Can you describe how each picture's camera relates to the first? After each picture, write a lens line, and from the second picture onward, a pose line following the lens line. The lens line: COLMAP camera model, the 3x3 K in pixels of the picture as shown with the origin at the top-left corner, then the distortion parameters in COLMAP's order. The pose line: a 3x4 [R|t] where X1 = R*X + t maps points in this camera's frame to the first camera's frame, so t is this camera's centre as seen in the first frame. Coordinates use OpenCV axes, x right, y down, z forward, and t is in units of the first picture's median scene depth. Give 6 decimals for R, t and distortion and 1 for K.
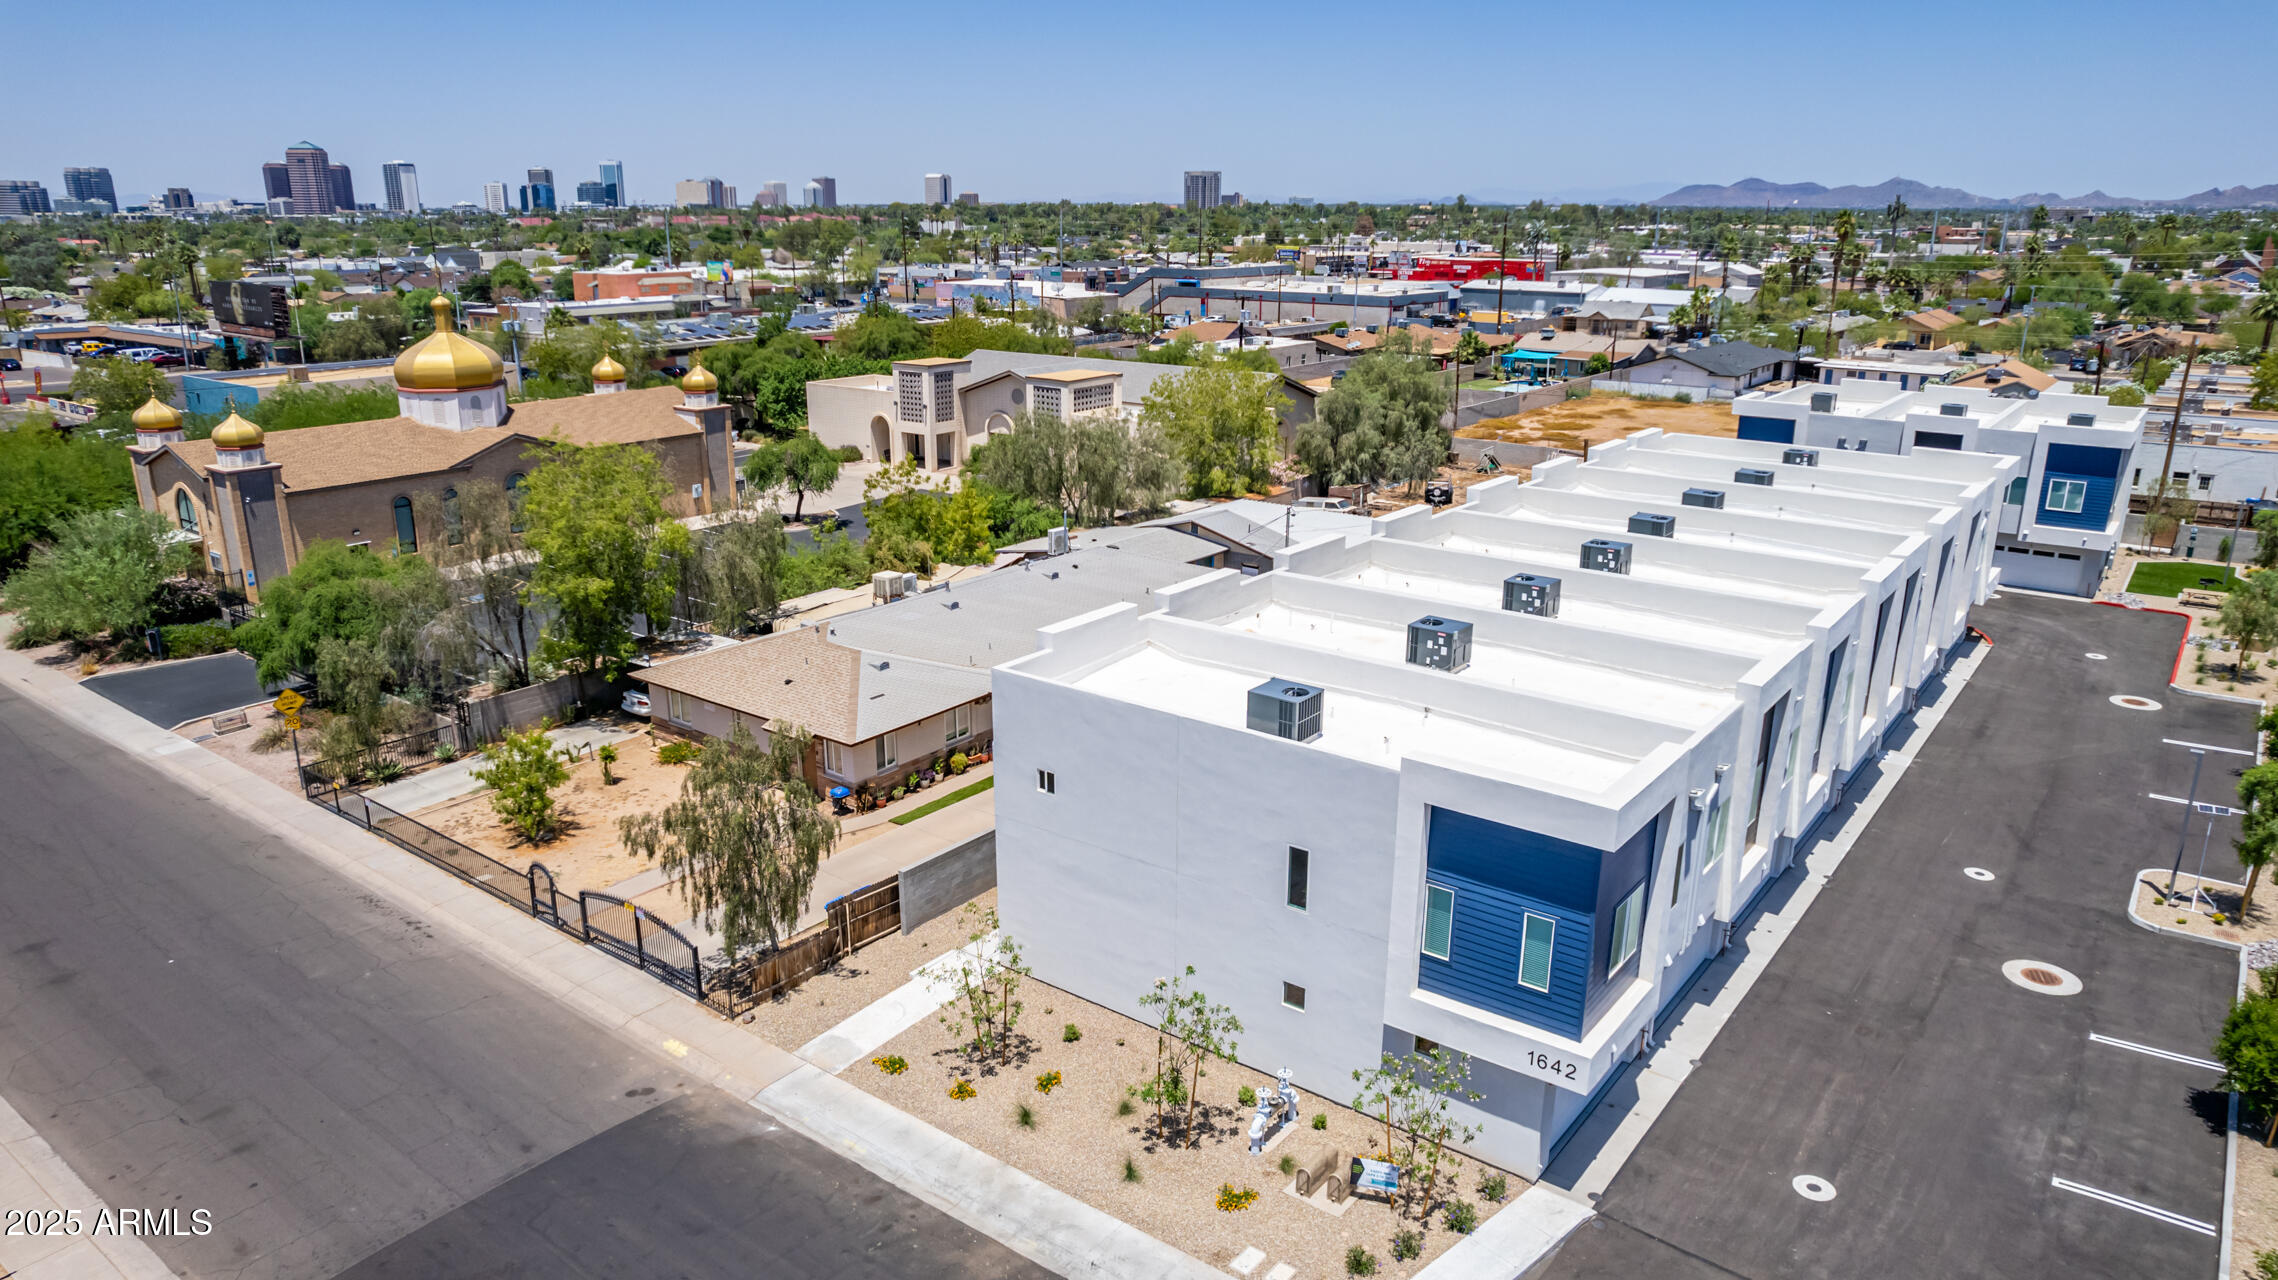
lens RADIAL K [[1472.7, 0, 1139.0], [0, 1472.7, 640.0], [0, 0, 1]] dist [-0.080734, 0.079072]
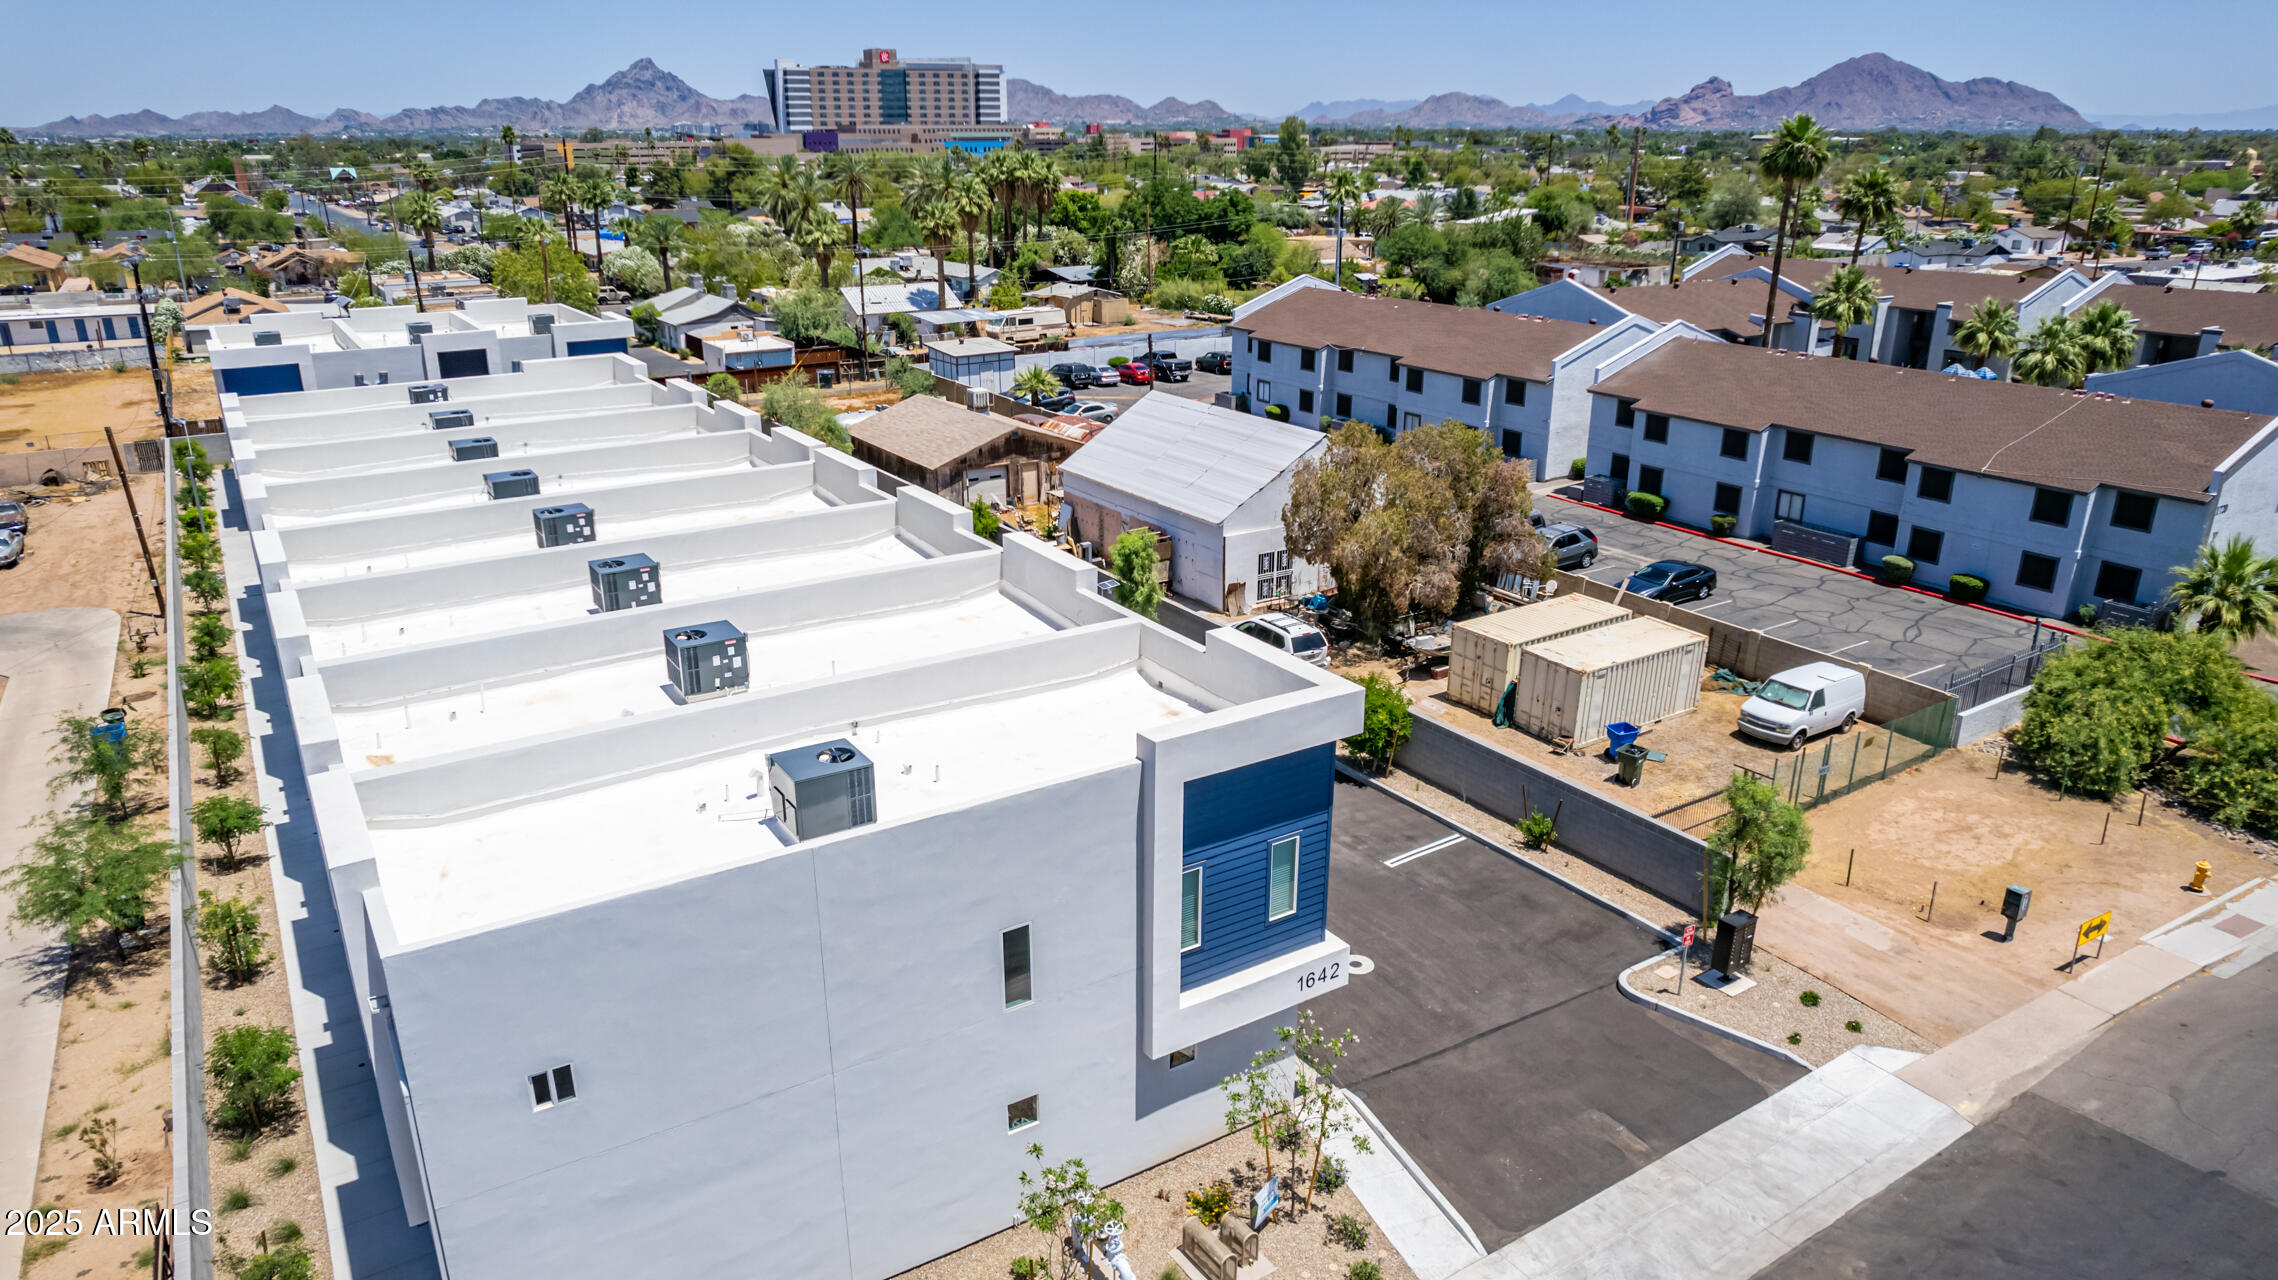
lens RADIAL K [[1472.7, 0, 1139.0], [0, 1472.7, 640.0], [0, 0, 1]] dist [-0.080734, 0.079072]
pose [[0.334693, -0.310090, 0.889845, -0.212343], [0.269505, 0.936361, 0.224932, -0.063448], [-0.902966, 0.164535, 0.396965, 0.272008]]
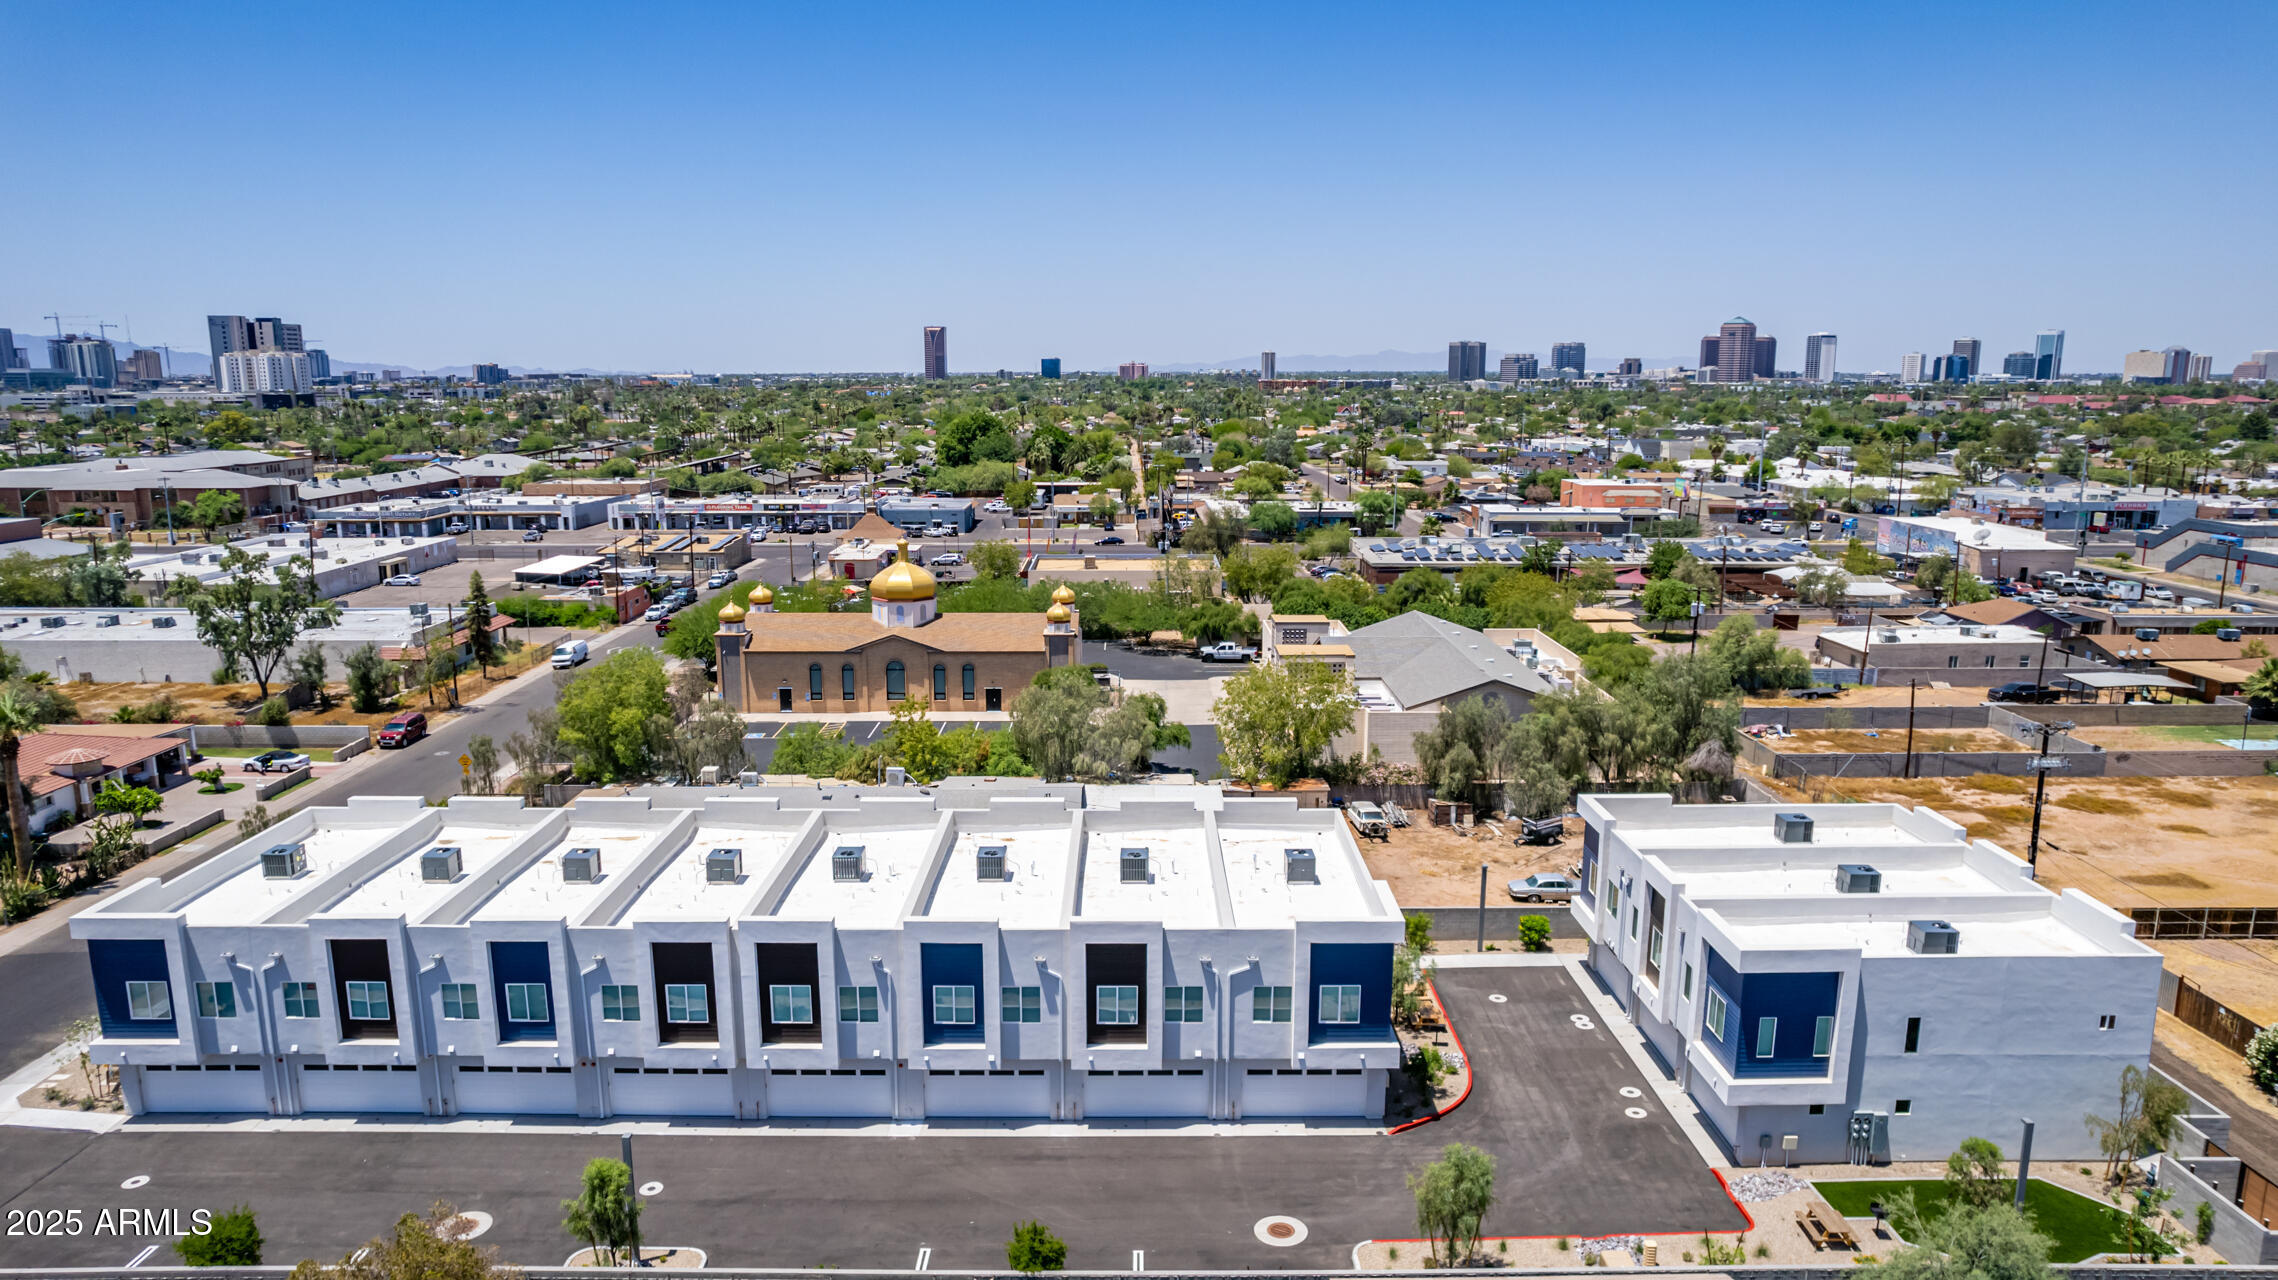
lens RADIAL K [[1472.7, 0, 1139.0], [0, 1472.7, 640.0], [0, 0, 1]] dist [-0.080734, 0.079072]
pose [[0.611750, 0.140414, -0.778489, 1.077679], [-0.222811, 0.974861, 0.000745, -0.234486], [0.759024, 0.173000, 0.627657, 0.303279]]
